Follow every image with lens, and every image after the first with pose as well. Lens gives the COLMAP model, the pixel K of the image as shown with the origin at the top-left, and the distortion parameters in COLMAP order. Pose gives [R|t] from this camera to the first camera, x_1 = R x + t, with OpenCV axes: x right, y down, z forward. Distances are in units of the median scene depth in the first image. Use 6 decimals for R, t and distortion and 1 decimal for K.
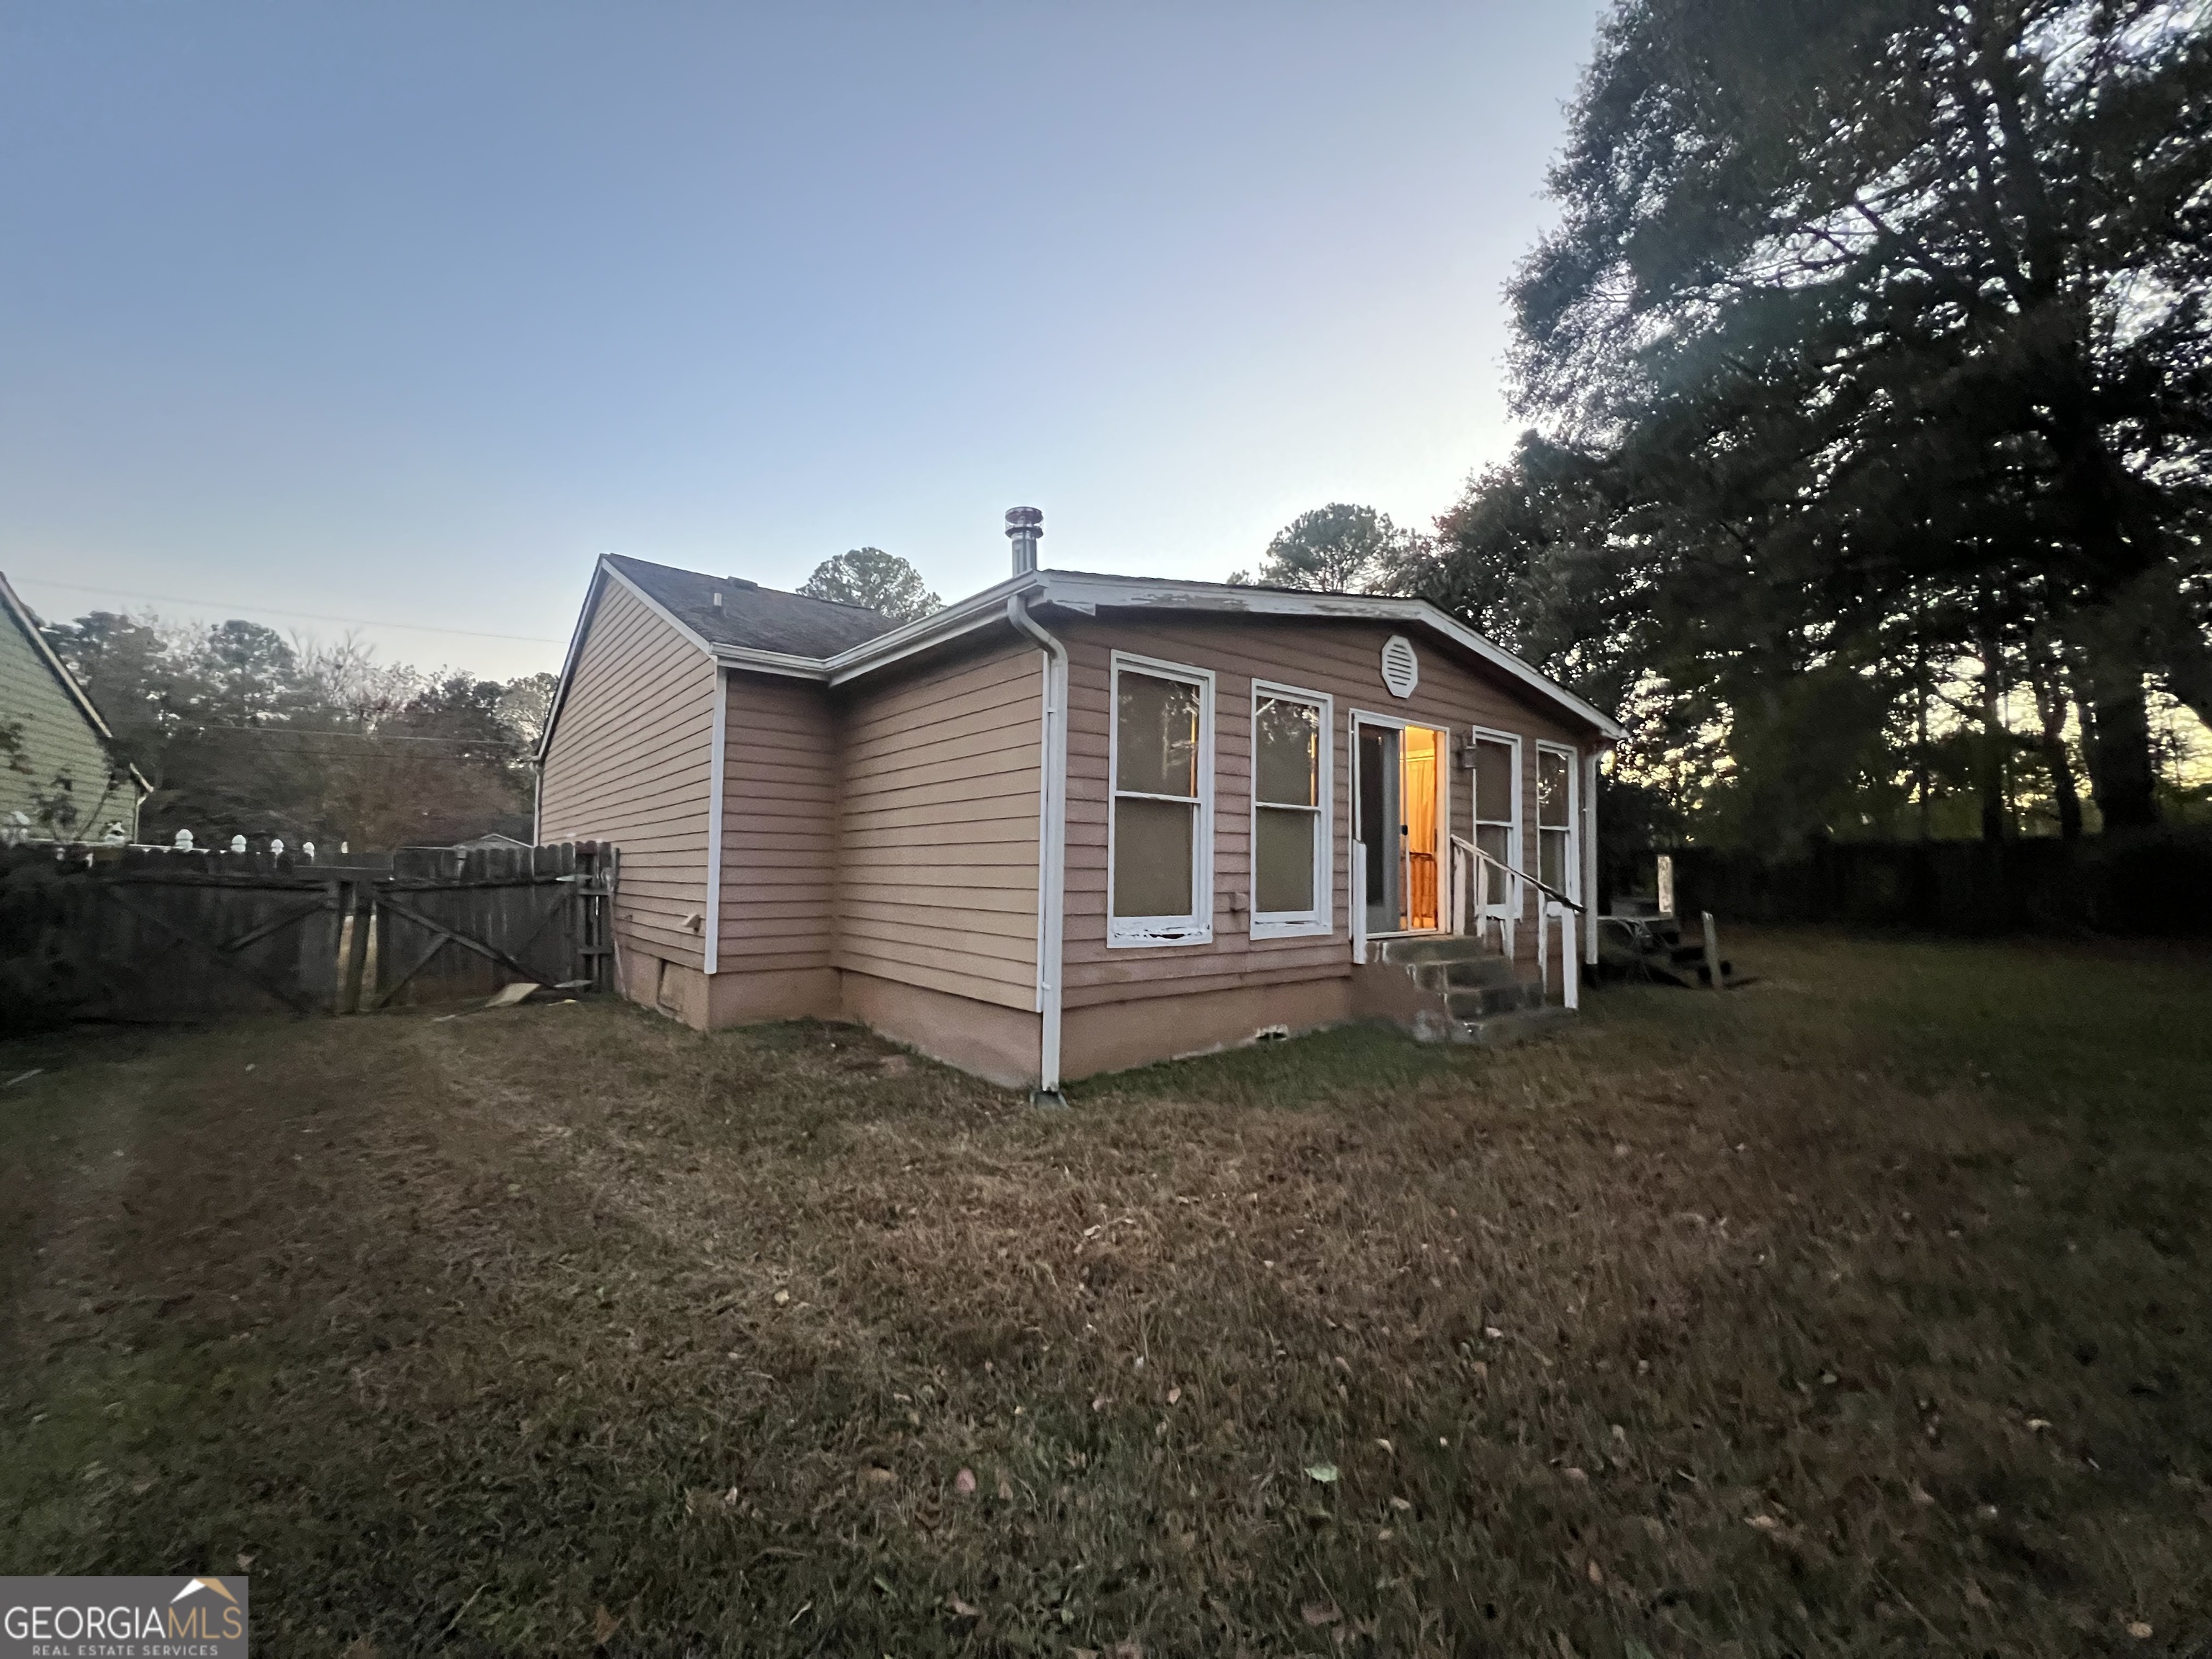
lens RADIAL K [[885.5, 0, 1091.1], [0, 885.5, 827.9], [0, 0, 1]] dist [0.000682, 0.000206]
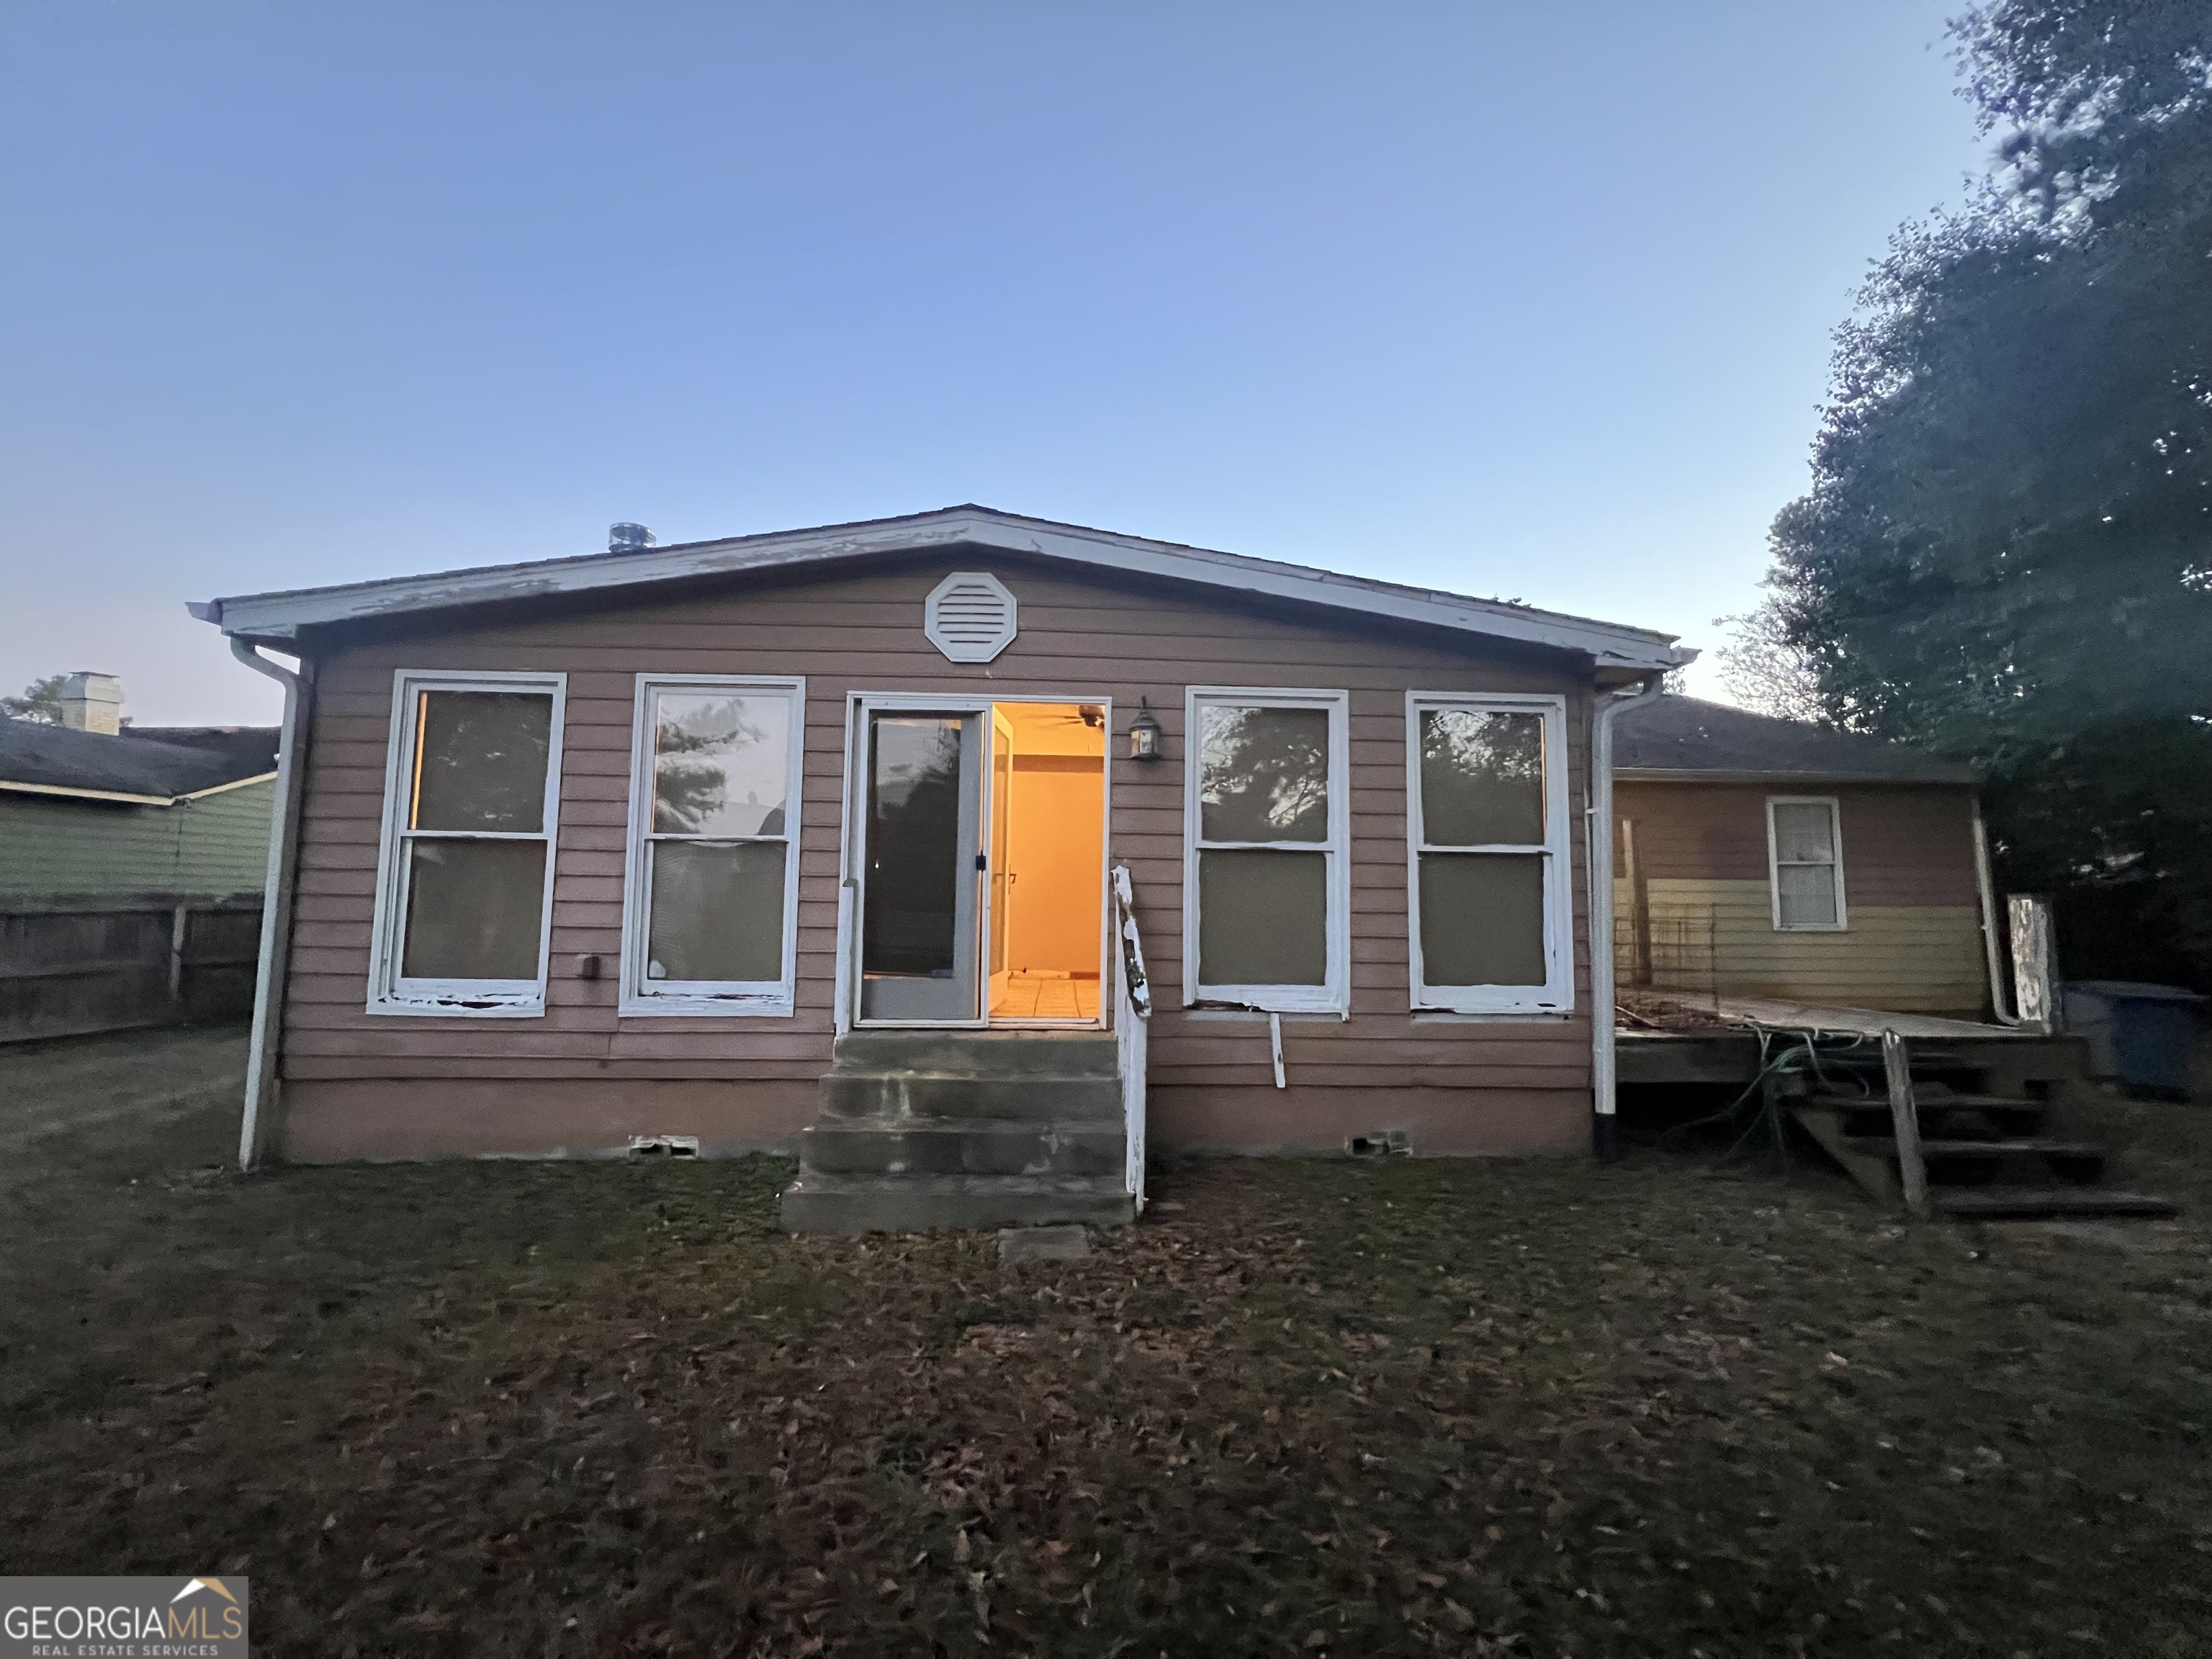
lens RADIAL K [[764.6, 0, 1077.4], [0, 764.6, 868.2], [0, 0, 1]] dist [-0.008820, 0.000000]
pose [[0.801267, -0.050209, -0.596197, 0.798230], [0.027404, 0.998507, -0.047259, 0.037292], [0.597679, 0.021529, 0.801446, 0.637679]]
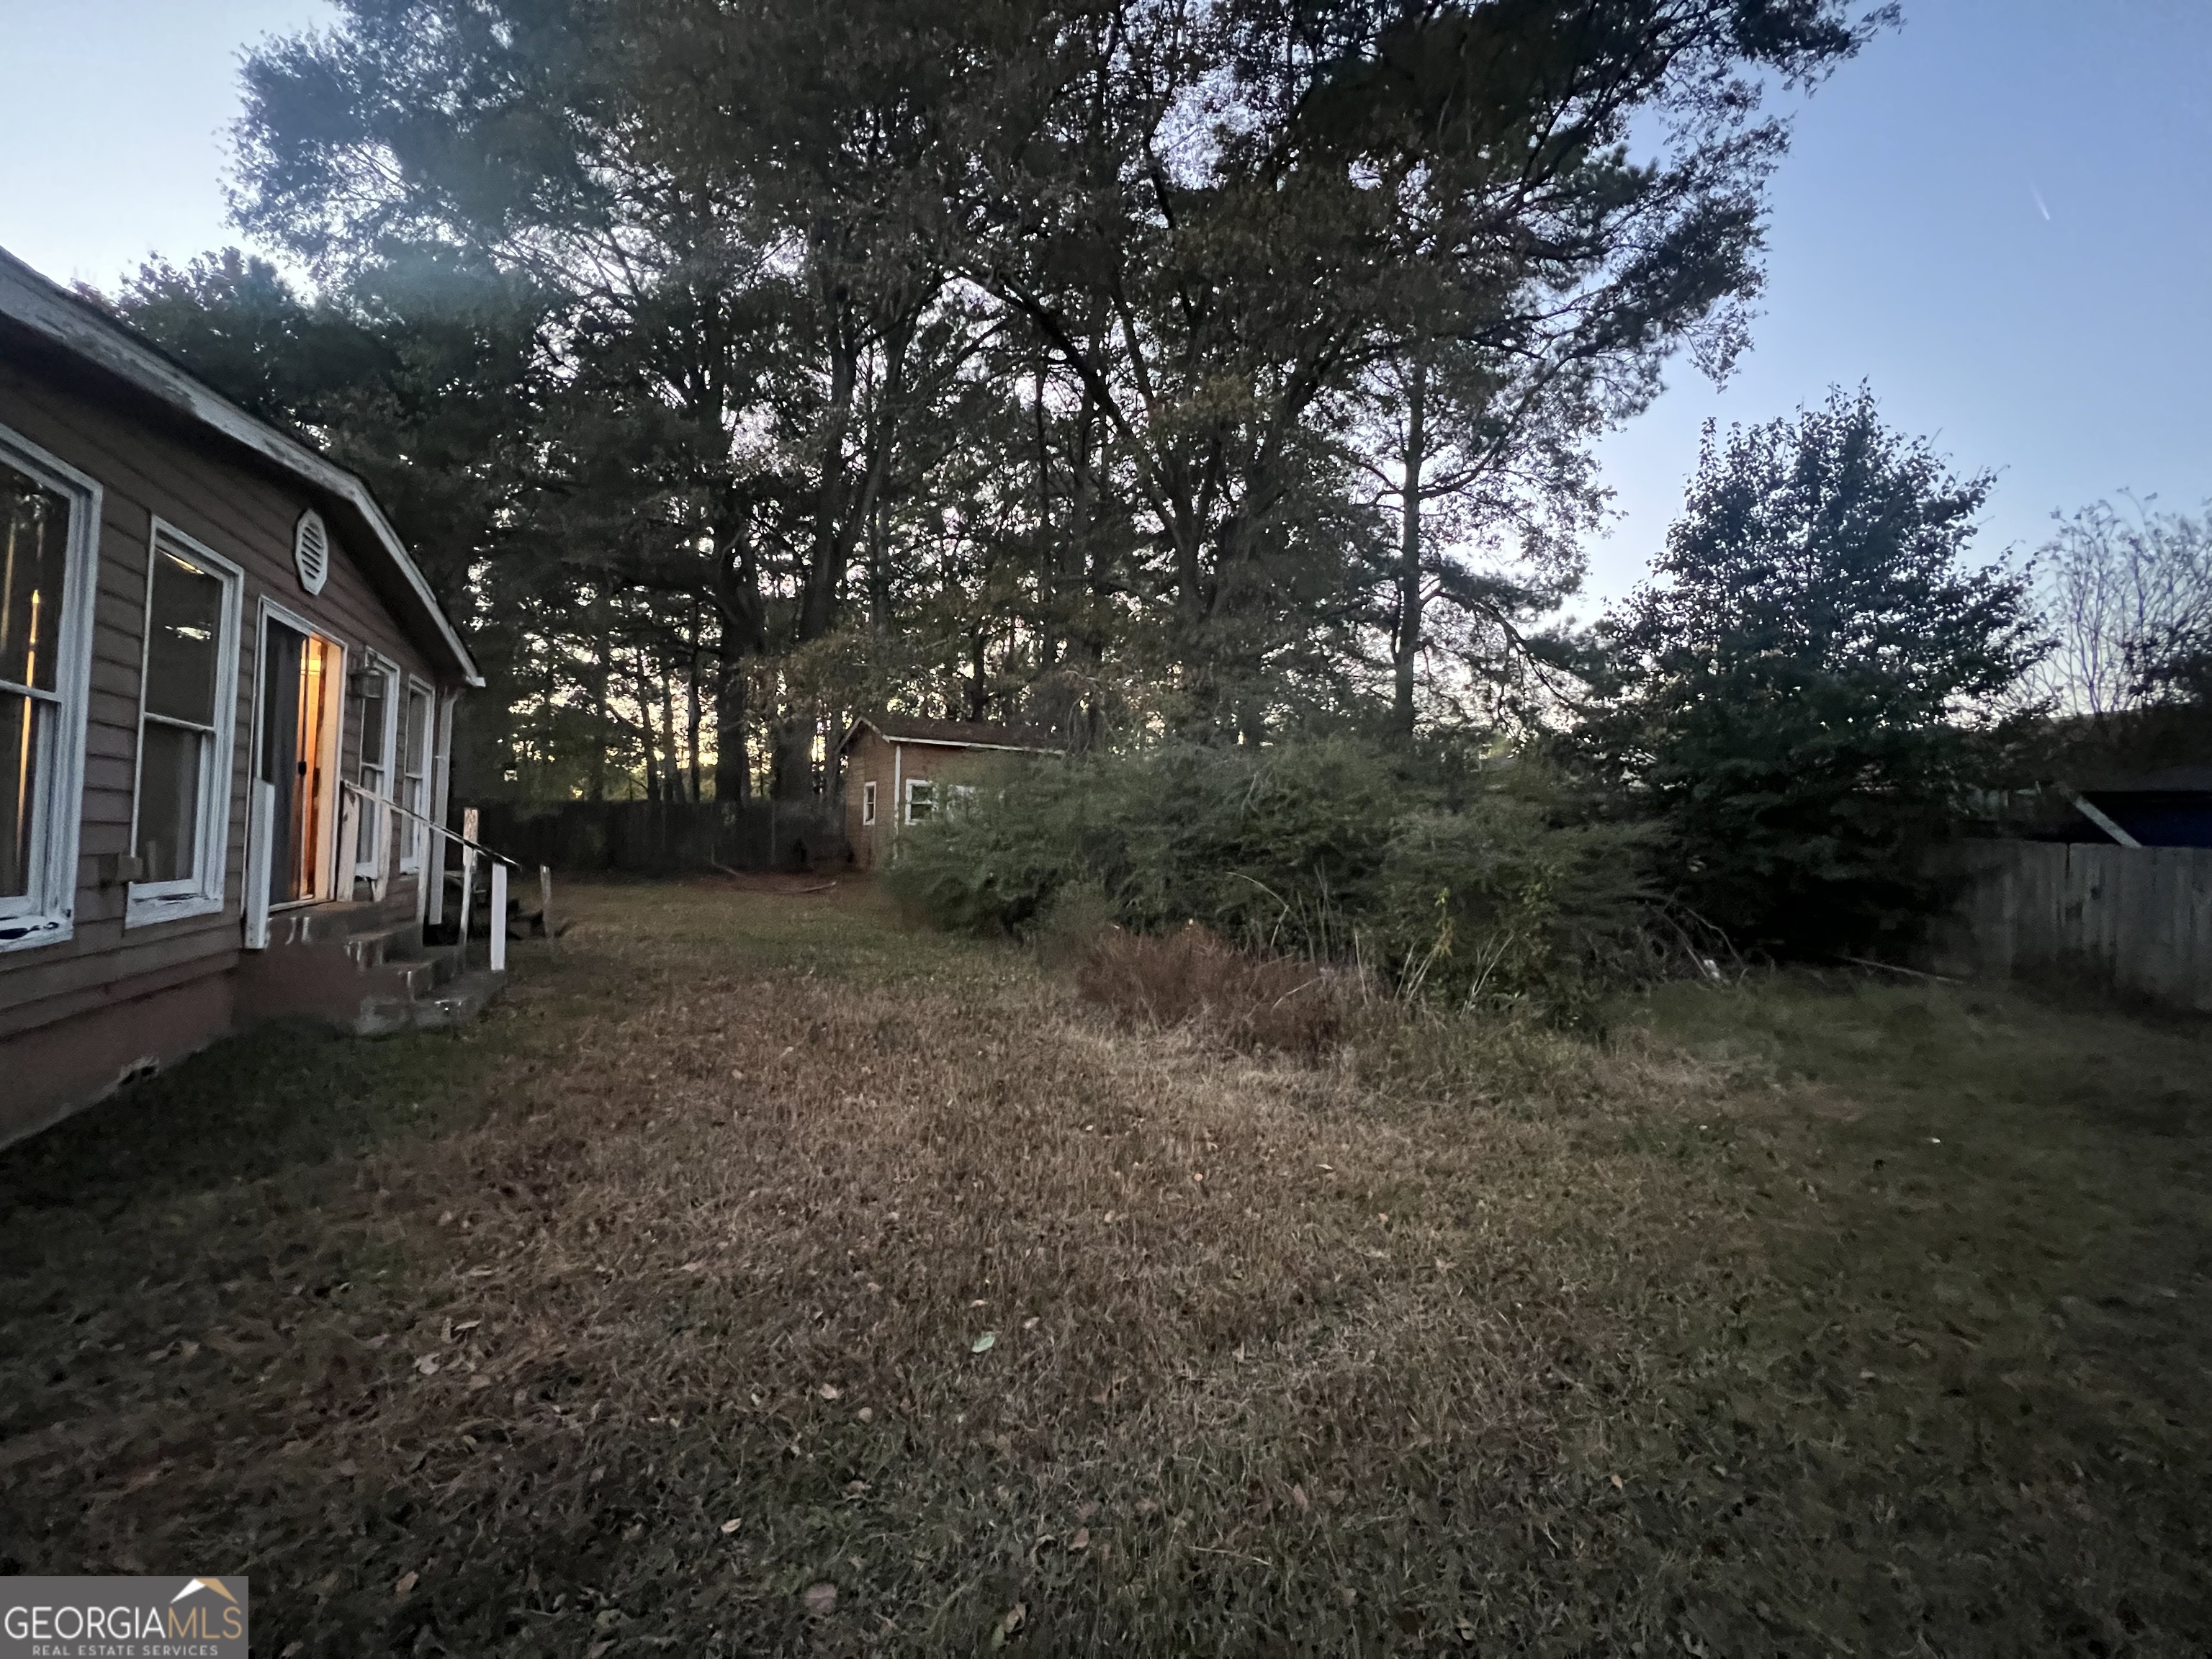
lens RADIAL K [[885.5, 0, 1091.5], [0, 885.5, 827.6], [0, 0, 1]] dist [0.000682, 0.000206]
pose [[0.225841, 0.019752, 0.973964, -0.252071], [-0.076613, 0.997058, -0.002456, 0.003221], [-0.971147, -0.074063, 0.226690, 0.174615]]
